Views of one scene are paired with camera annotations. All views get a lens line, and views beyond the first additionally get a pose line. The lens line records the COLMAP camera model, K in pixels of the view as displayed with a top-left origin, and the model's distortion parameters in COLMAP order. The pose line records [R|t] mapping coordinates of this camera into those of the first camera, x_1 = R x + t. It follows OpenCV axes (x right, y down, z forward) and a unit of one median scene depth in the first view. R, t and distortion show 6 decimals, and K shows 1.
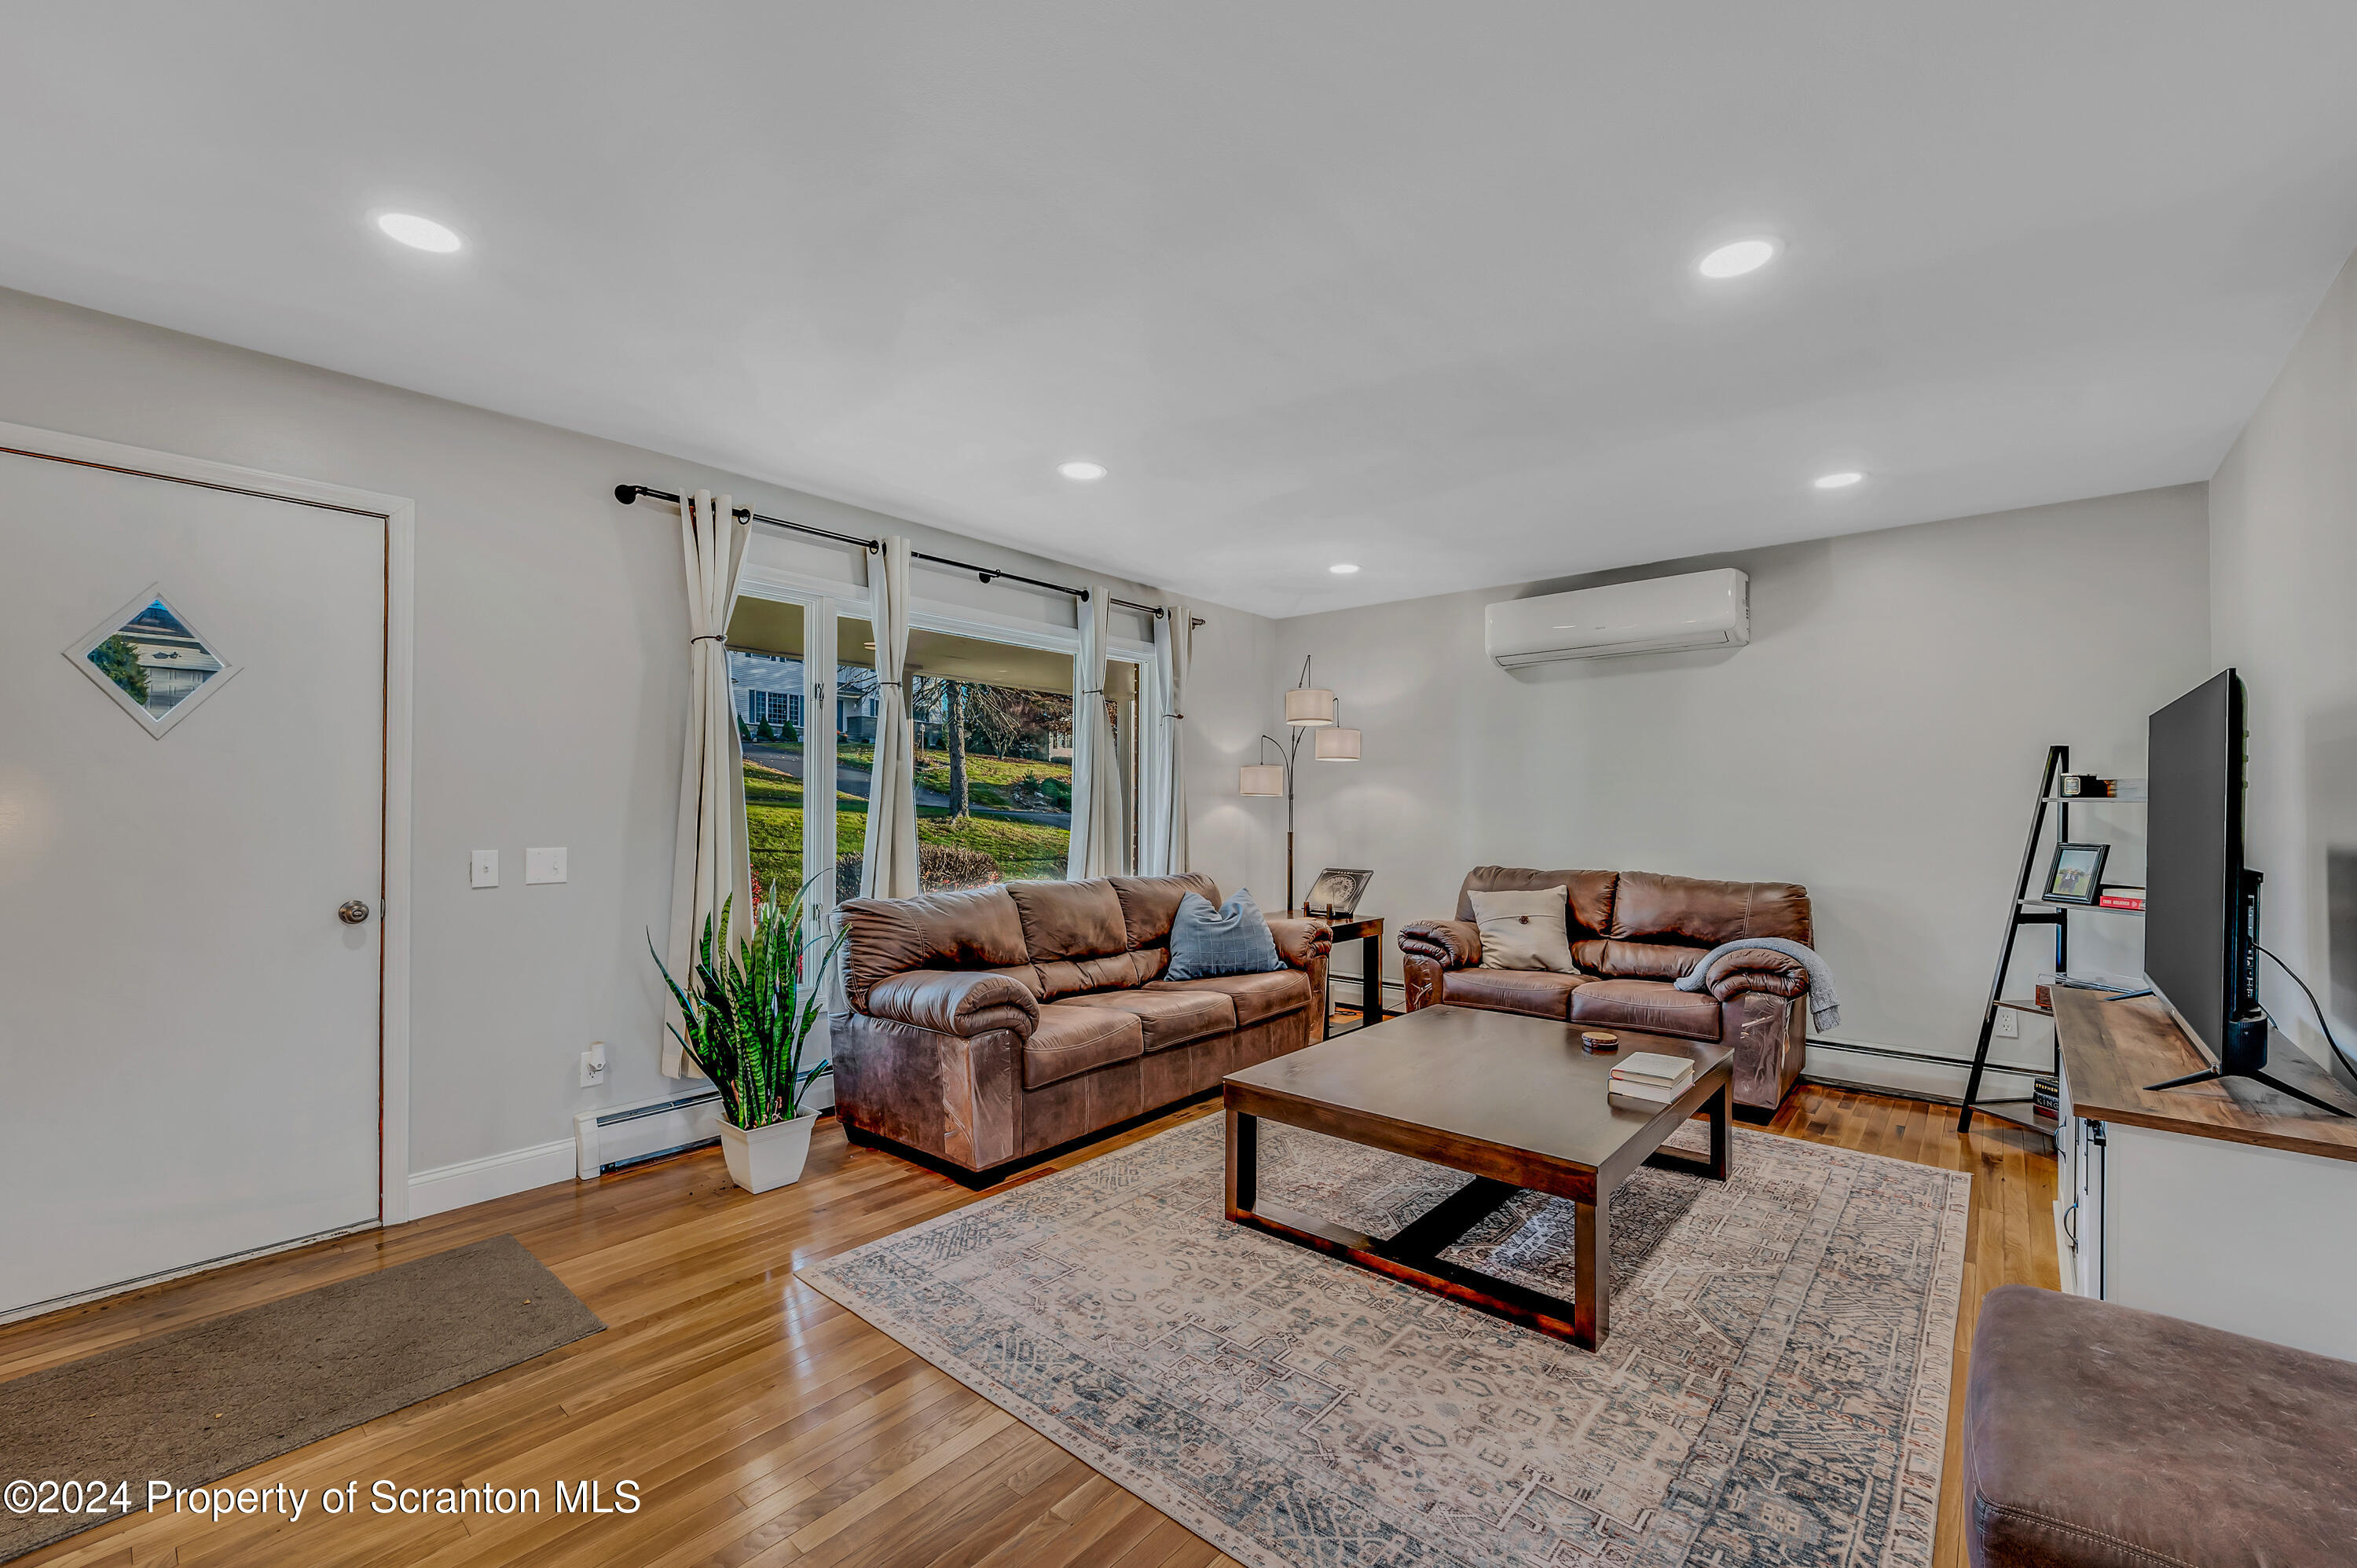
lens RADIAL K [[961.3, 0, 1149.0], [0, 961.3, 804.2], [0, 0, 1]] dist [0.003853, 0.000104]
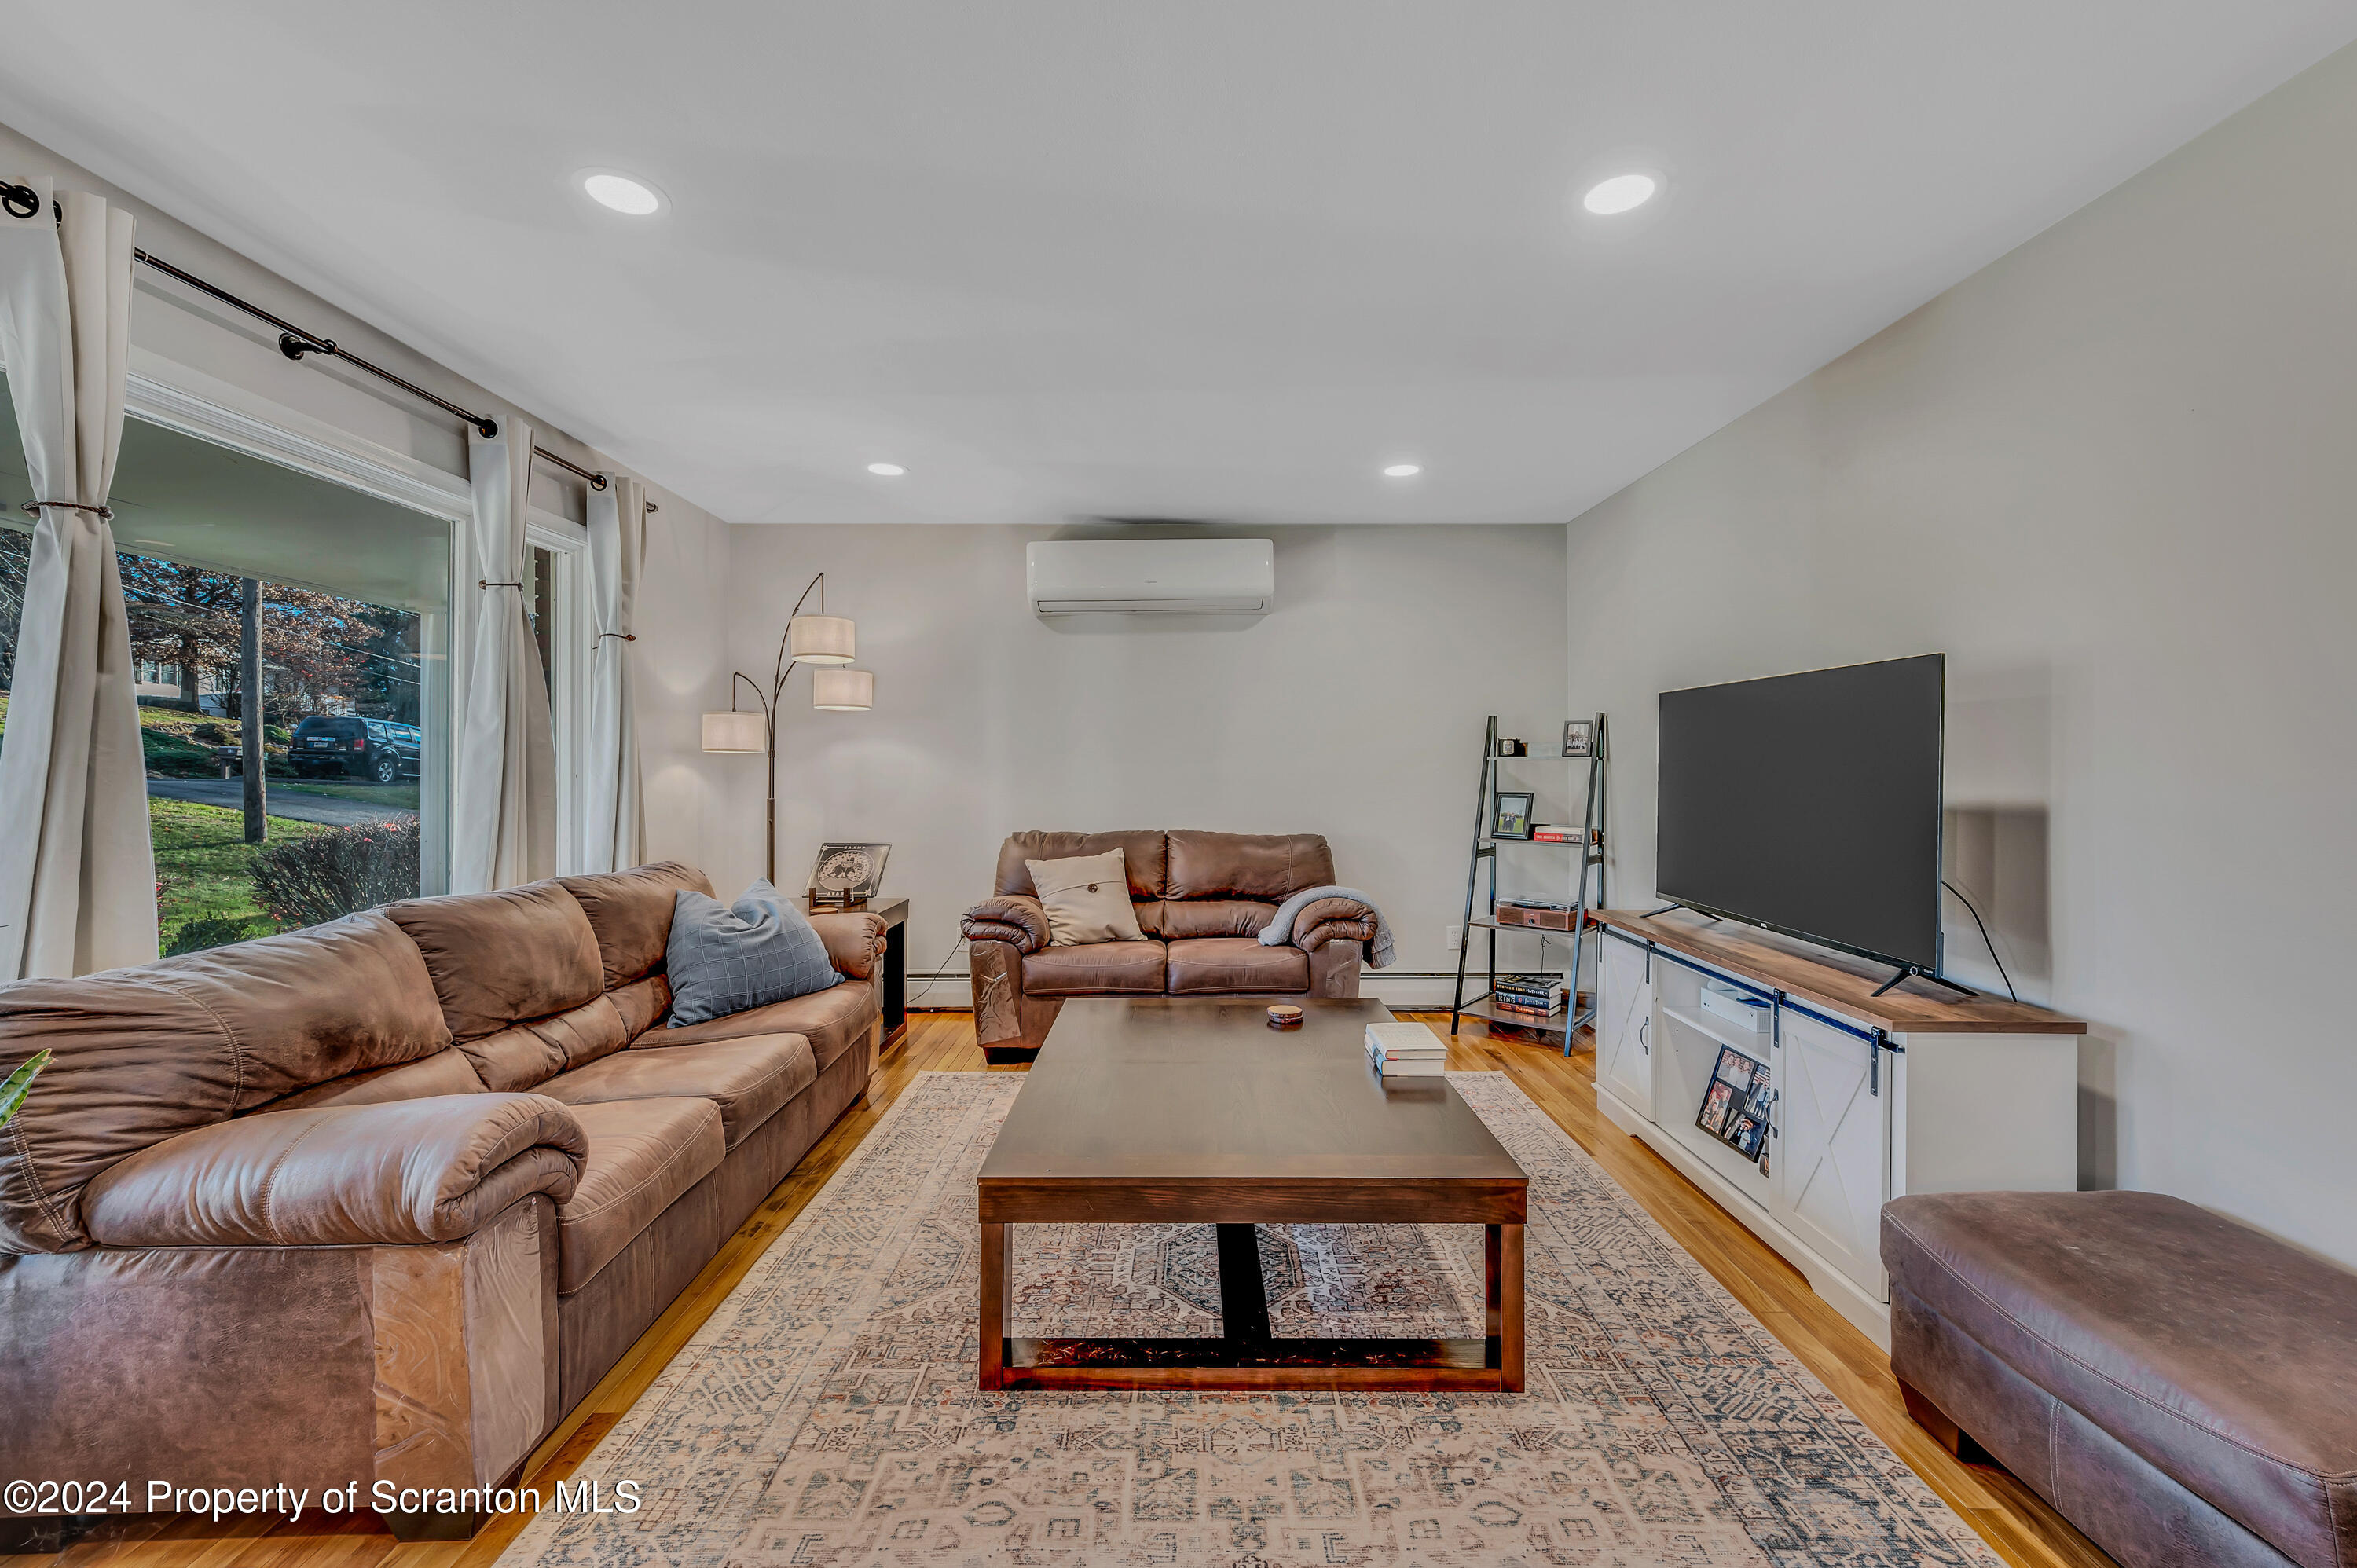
lens RADIAL K [[961.3, 0, 1185.8], [0, 961.3, 767.9], [0, 0, 1]] dist [0.003853, 0.000104]
pose [[0.747309, -0.005600, 0.664453, -0.166790], [0.003611, 0.999984, 0.004365, 0.001358], [-0.664467, -0.000863, 0.747317, 0.273850]]
